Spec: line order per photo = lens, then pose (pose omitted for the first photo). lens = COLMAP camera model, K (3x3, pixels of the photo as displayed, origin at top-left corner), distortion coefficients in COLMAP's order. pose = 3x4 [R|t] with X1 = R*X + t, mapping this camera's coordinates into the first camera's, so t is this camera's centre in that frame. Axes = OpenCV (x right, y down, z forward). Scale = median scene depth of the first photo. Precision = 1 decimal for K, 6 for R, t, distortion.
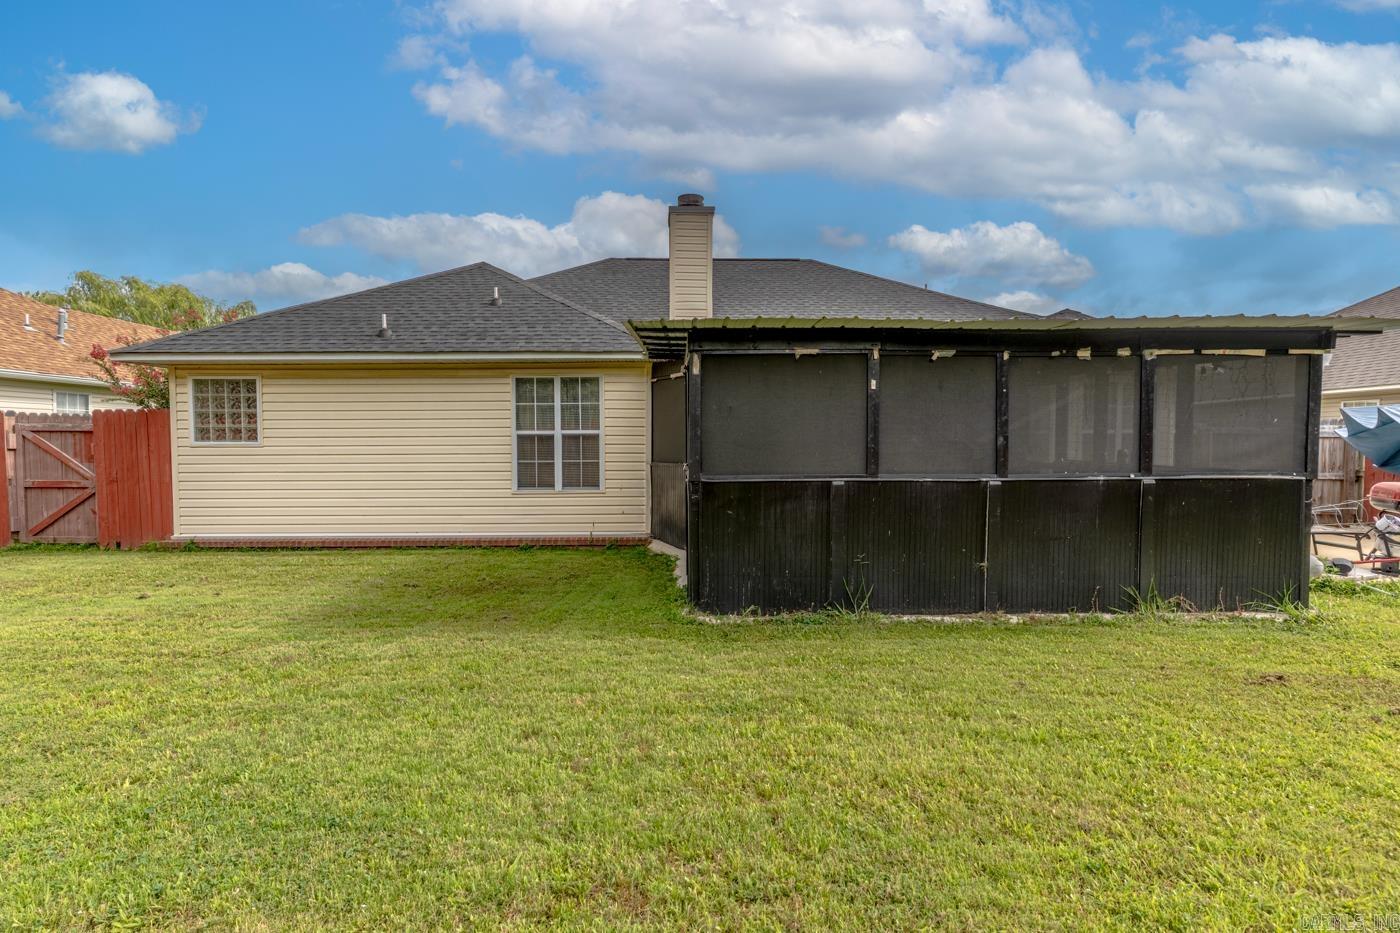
lens RADIAL K [[659.5, 0, 693.9], [0, 659.5, 464.8], [0, 0, 1]] dist [-0.000047, 0.000547]
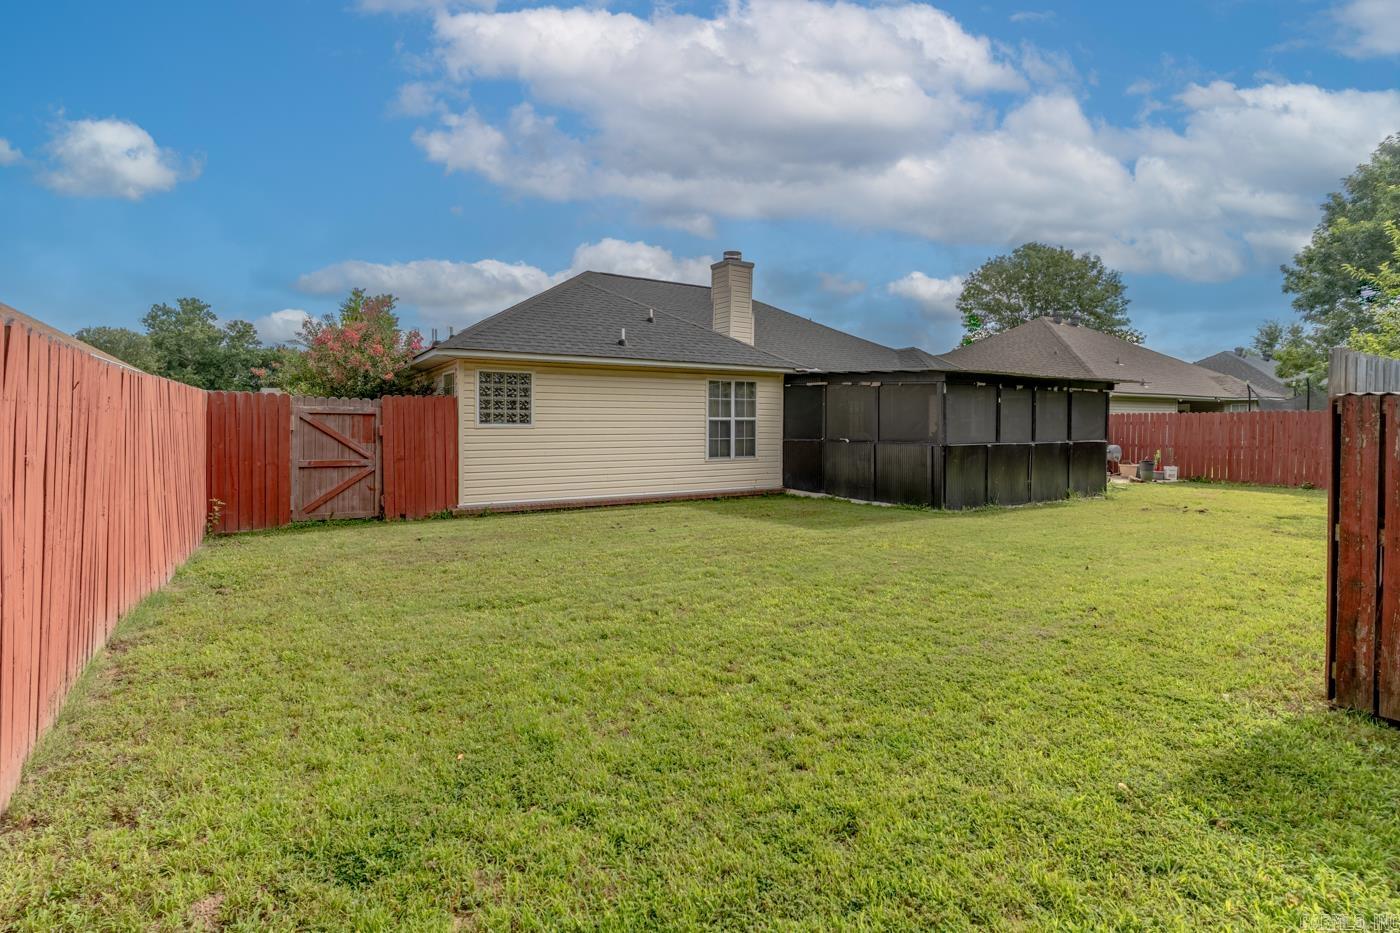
lens RADIAL K [[668.6, 0, 698.3], [0, 668.6, 453.2], [0, 0, 1]] dist [0.002225, 0.000692]
pose [[0.859871, -0.017938, 0.510197, -1.026780], [0.012748, 0.999825, 0.013667, 0.005528], [-0.510353, -0.005248, 0.859949, -0.230242]]
